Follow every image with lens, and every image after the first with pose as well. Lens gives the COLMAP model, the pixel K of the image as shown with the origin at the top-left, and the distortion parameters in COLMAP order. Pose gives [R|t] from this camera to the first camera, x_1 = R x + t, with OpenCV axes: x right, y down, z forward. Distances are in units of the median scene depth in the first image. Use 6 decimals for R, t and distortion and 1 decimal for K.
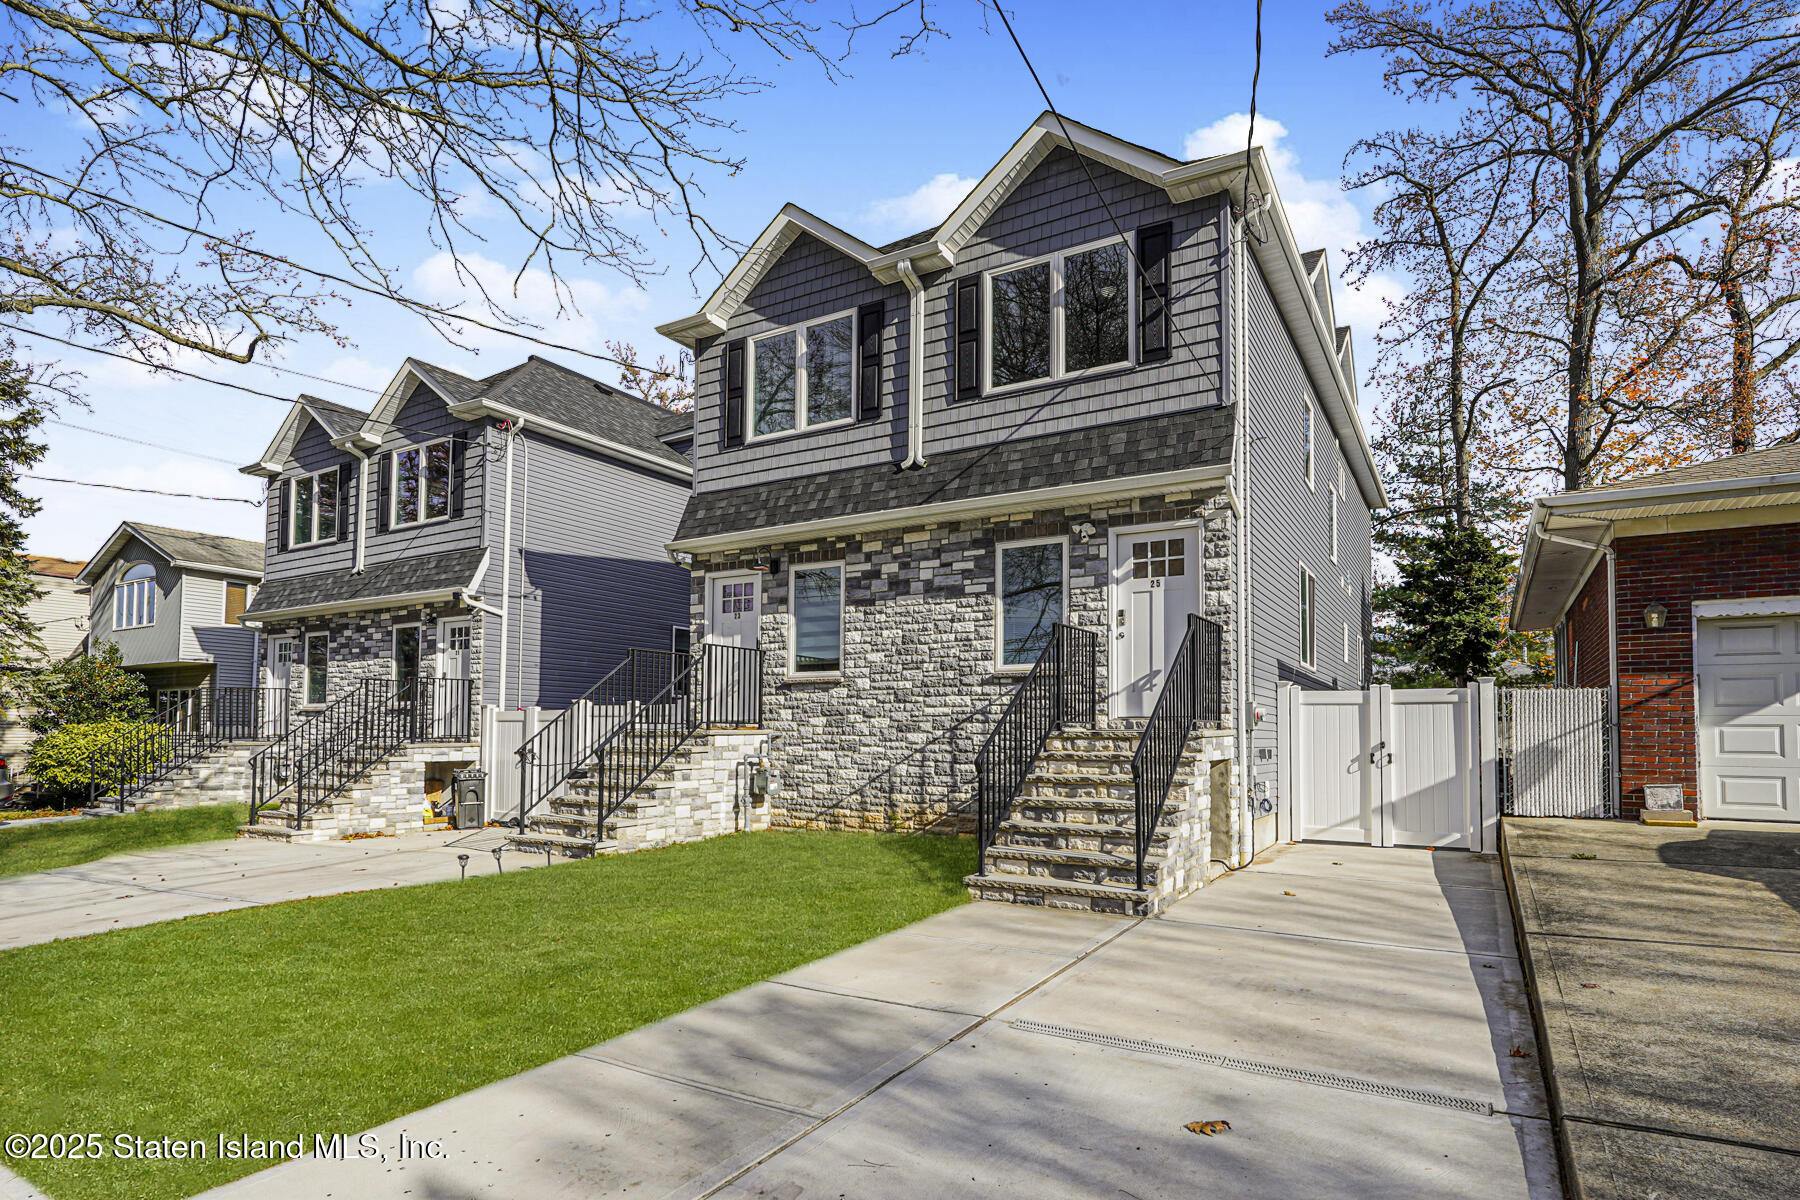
lens RADIAL K [[921.2, 0, 900.4], [0, 921.2, 686.5], [0, 0, 1]] dist [-0.003550, 0.000746]
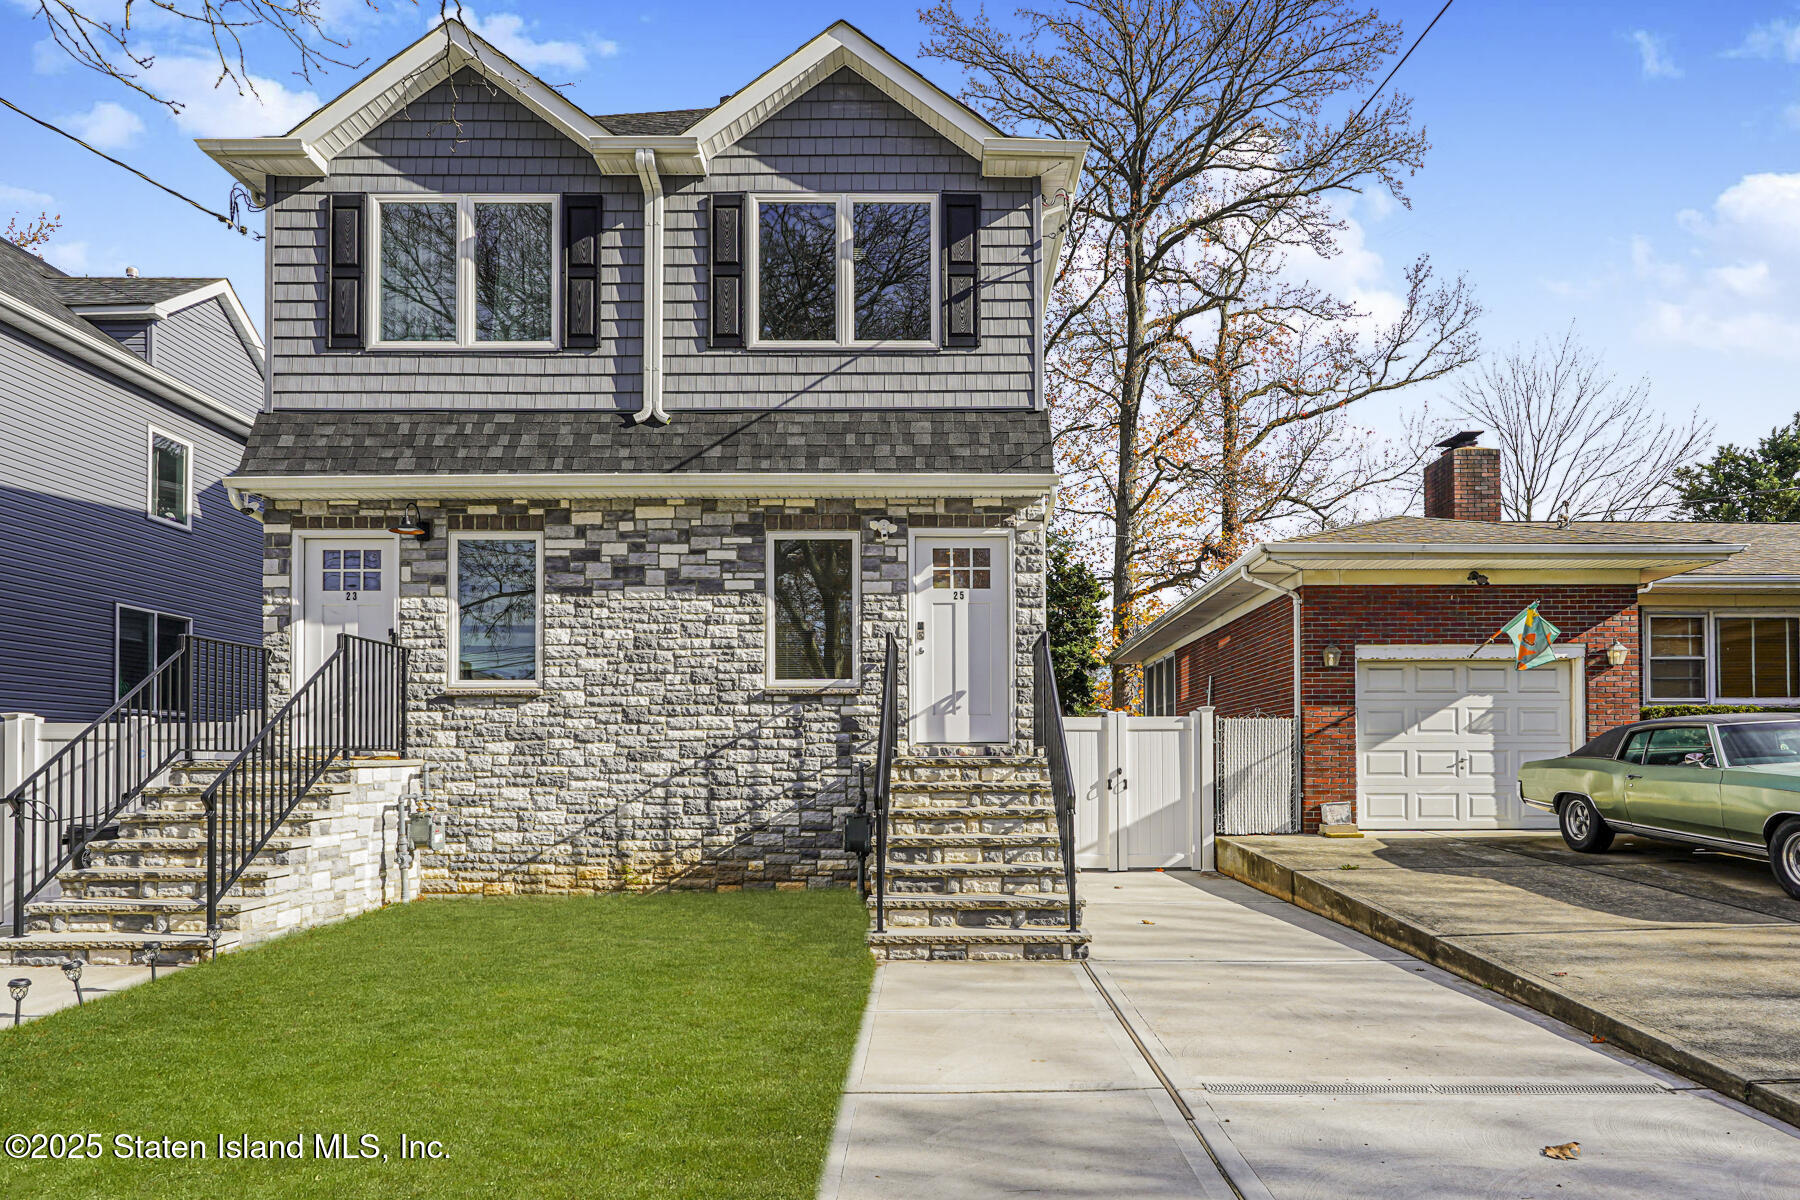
lens RADIAL K [[1049.3, 0, 913.5], [0, 1049.3, 738.6], [0, 0, 1]] dist [-0.002085, 0.004589]
pose [[0.859123, 0.004597, 0.511749, -0.261365], [-0.018826, 0.999567, 0.022627, 0.005769], [-0.511424, -0.029073, 0.858837, 0.121036]]
